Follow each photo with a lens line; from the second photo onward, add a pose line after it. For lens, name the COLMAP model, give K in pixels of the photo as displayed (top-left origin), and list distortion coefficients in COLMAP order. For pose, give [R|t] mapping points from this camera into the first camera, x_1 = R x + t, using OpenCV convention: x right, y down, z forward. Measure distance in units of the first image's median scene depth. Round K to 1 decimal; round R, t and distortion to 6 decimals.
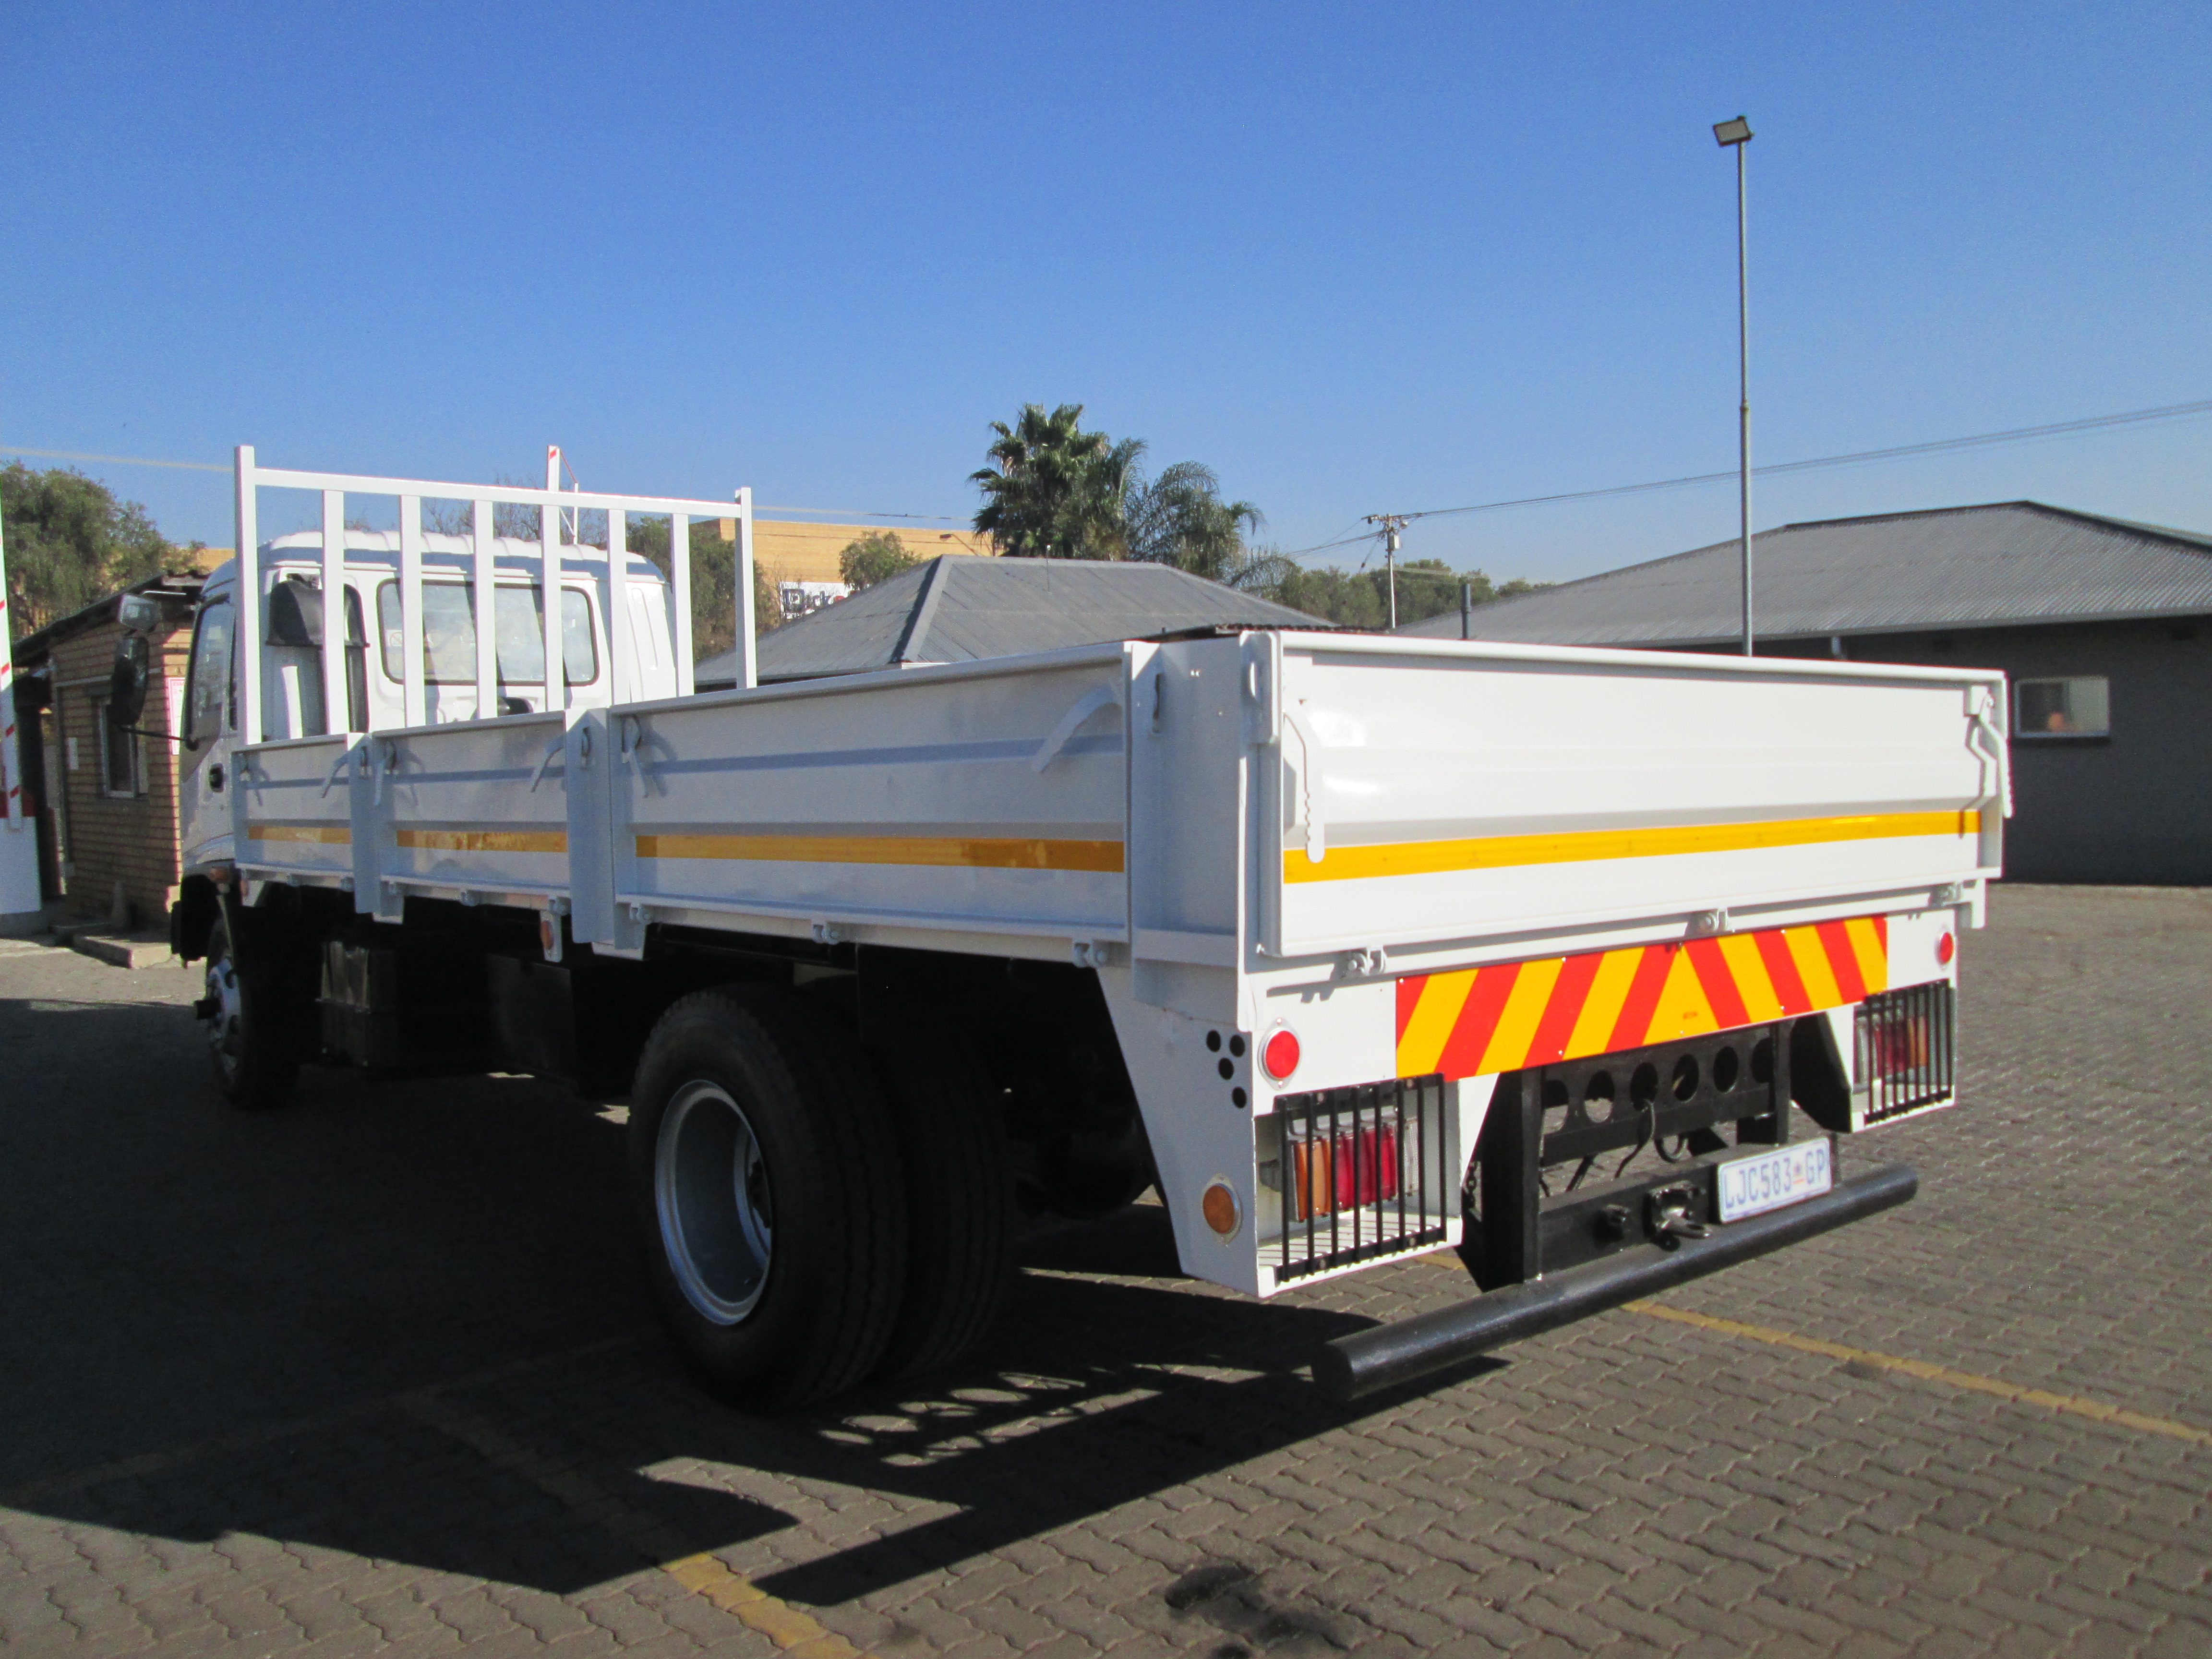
lens RADIAL K [[1811.9, 0, 1117.0], [0, 1811.9, 799.8], [0, 0, 1]] dist [-0.033926, 0.012354]
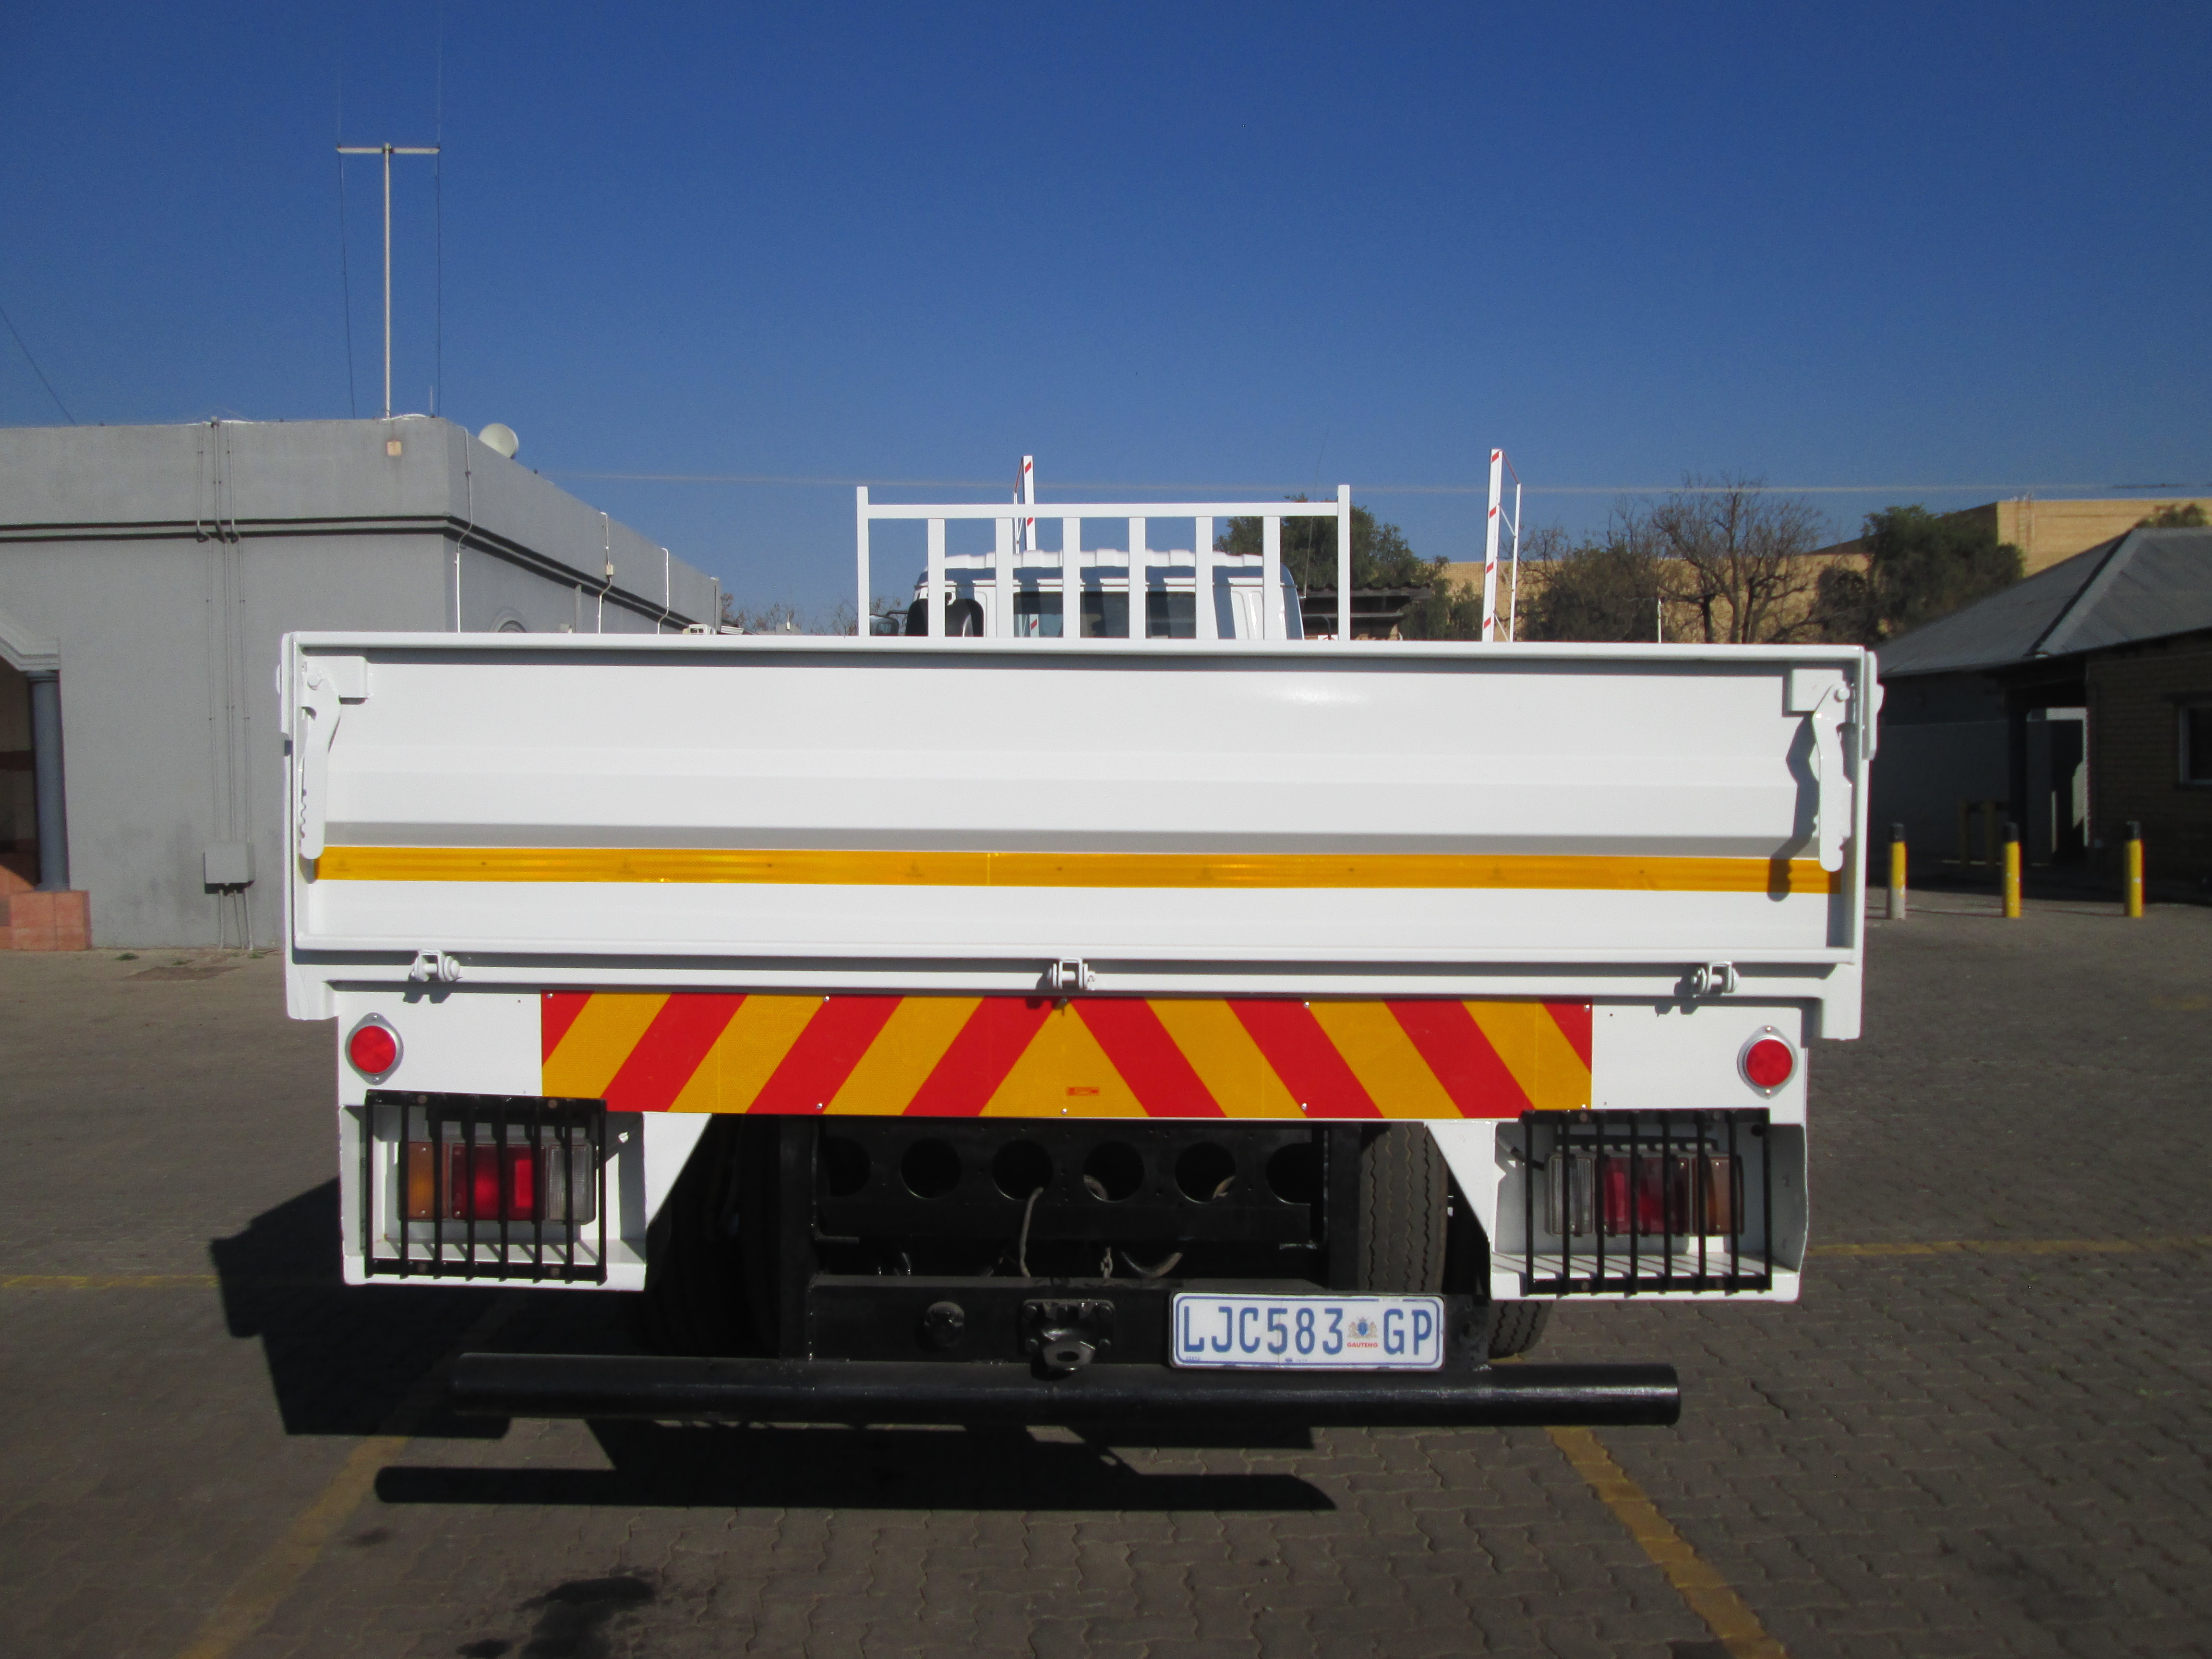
lens RADIAL K [[1811.9, 0, 1117.0], [0, 1811.9, 799.8], [0, 0, 1]] dist [-0.033926, 0.012354]
pose [[0.764012, 0.030665, -0.644473, 0.795307], [-0.030742, 0.999466, 0.011111, -0.017141], [0.644469, 0.011324, 0.764547, 0.377791]]
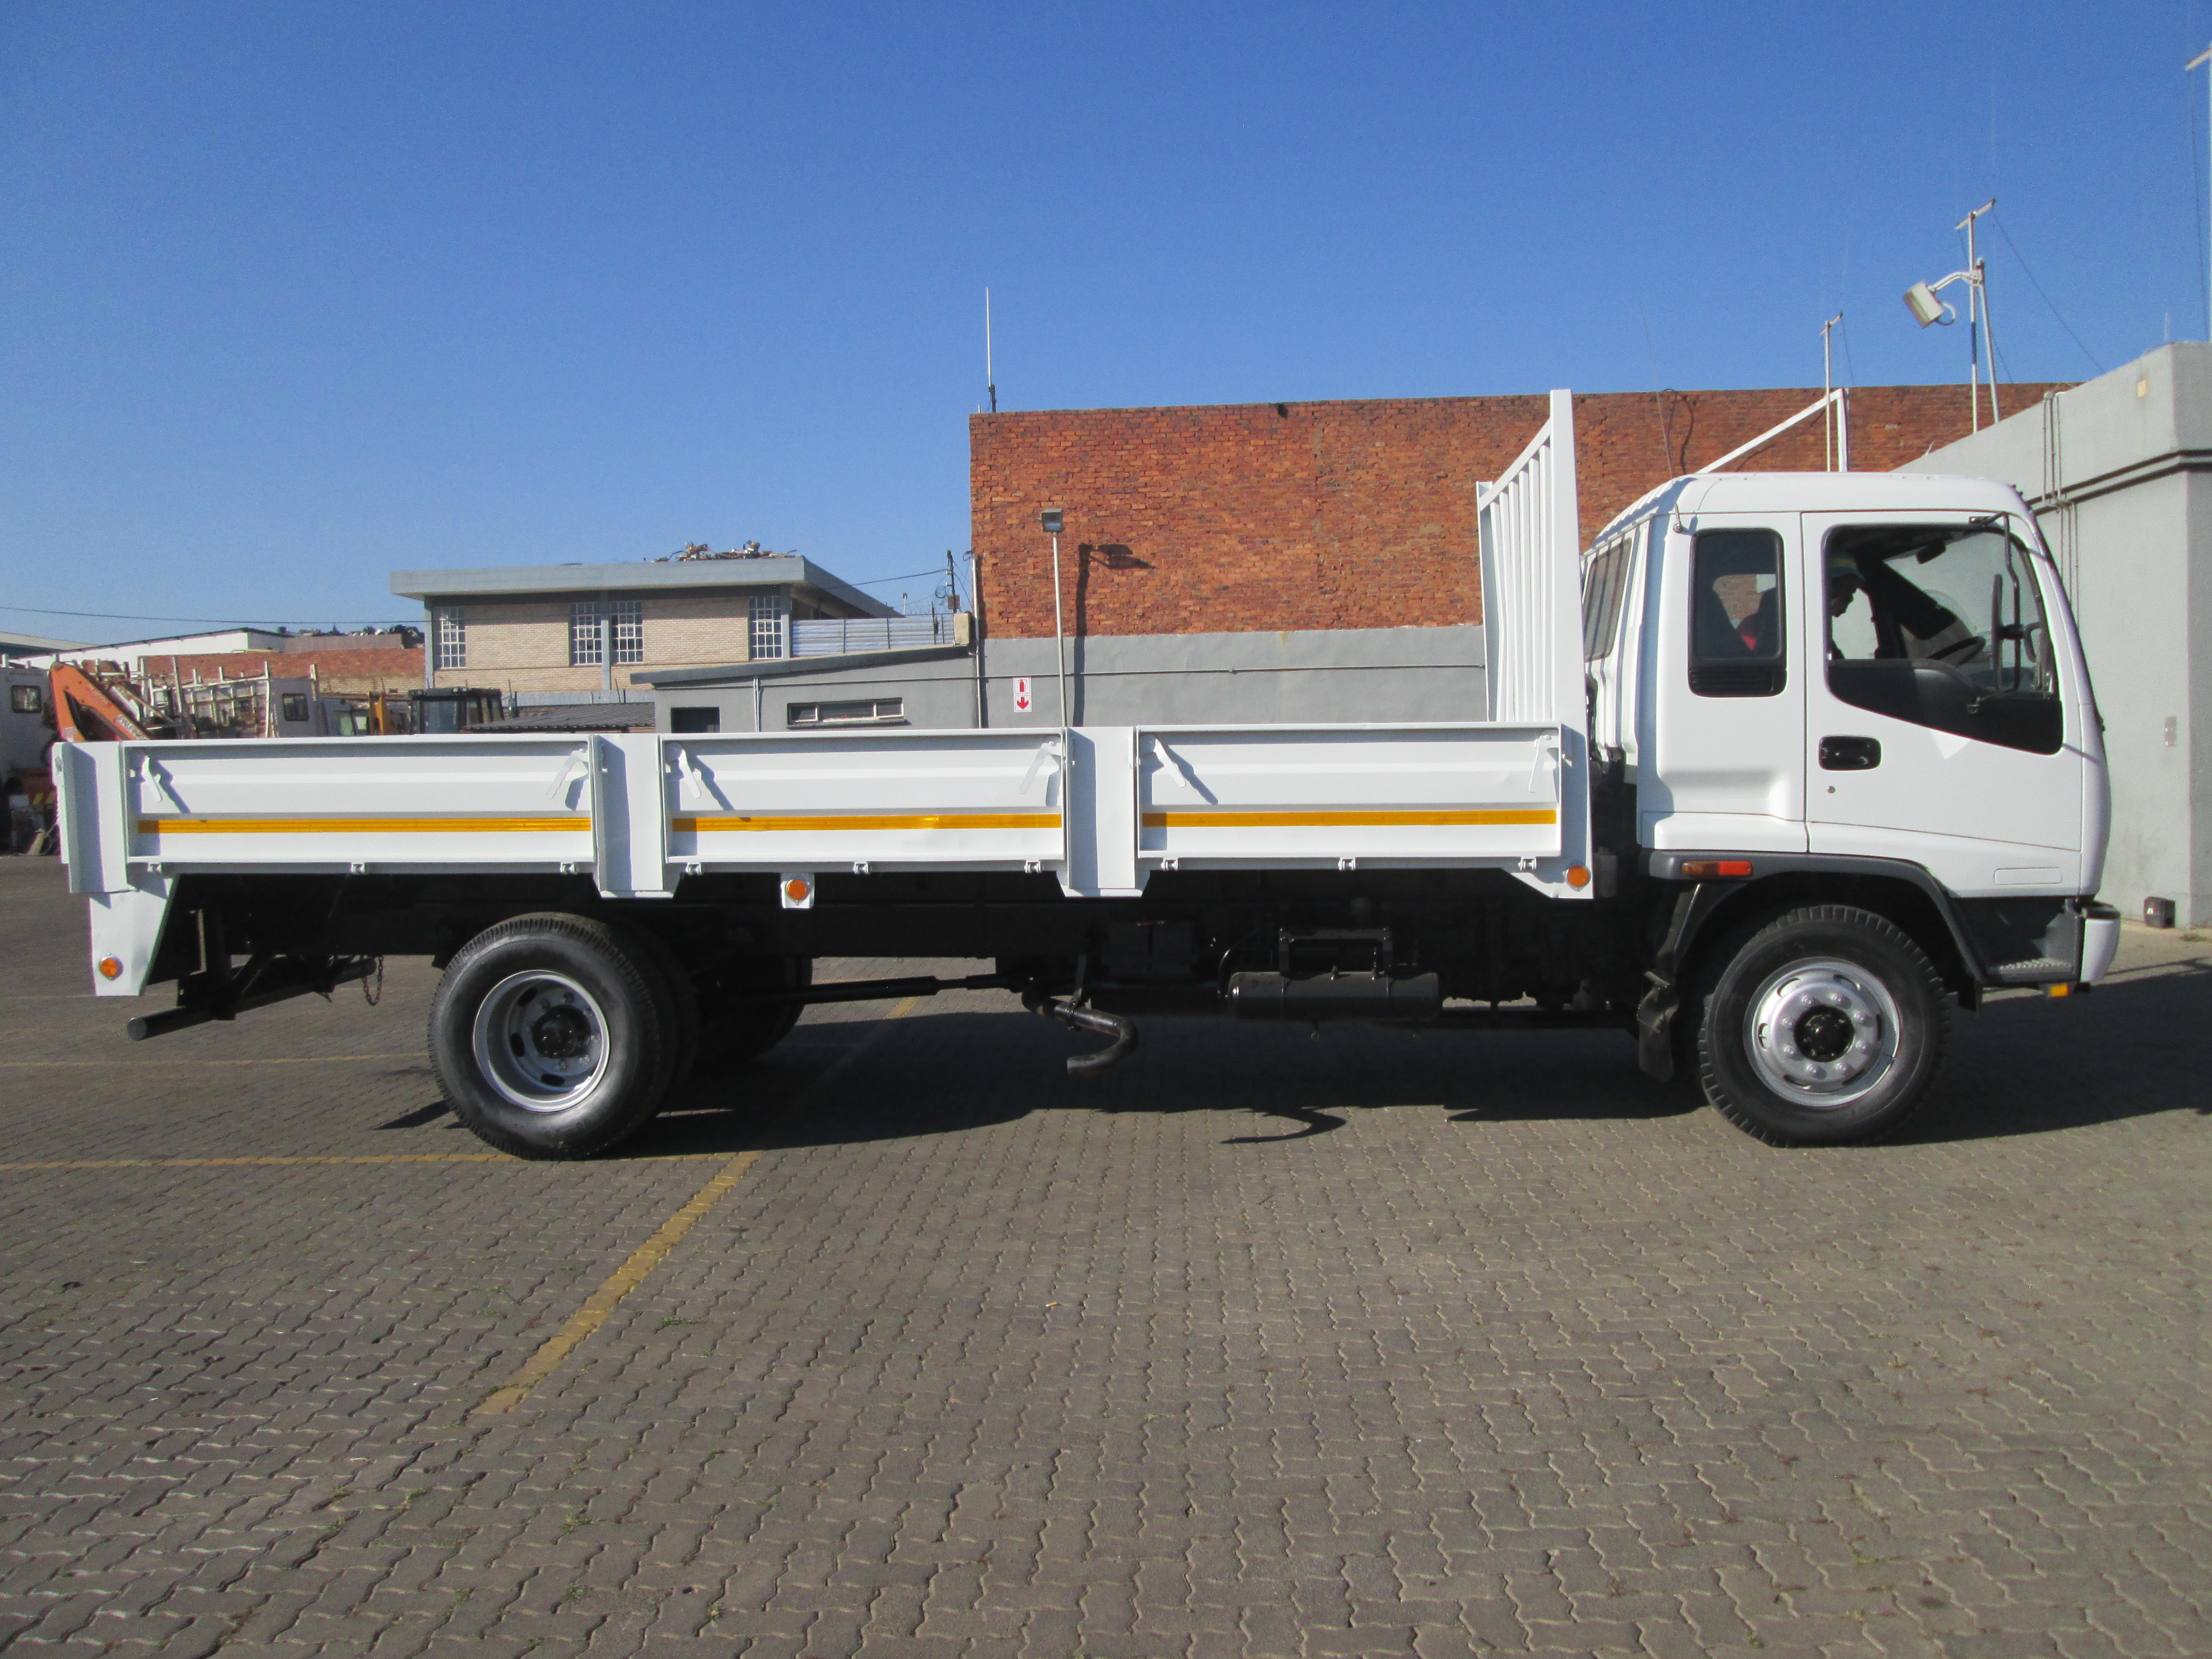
lens RADIAL K [[1814.6, 0, 1109.8], [0, 1814.6, 818.7], [0, 0, 1]] dist [-0.046158, 0.000652]
pose [[-0.722246, 0.065595, -0.688518, 1.061777], [0.017588, 0.996912, 0.076526, -0.126131], [0.691412, 0.043161, -0.721170, 3.293061]]
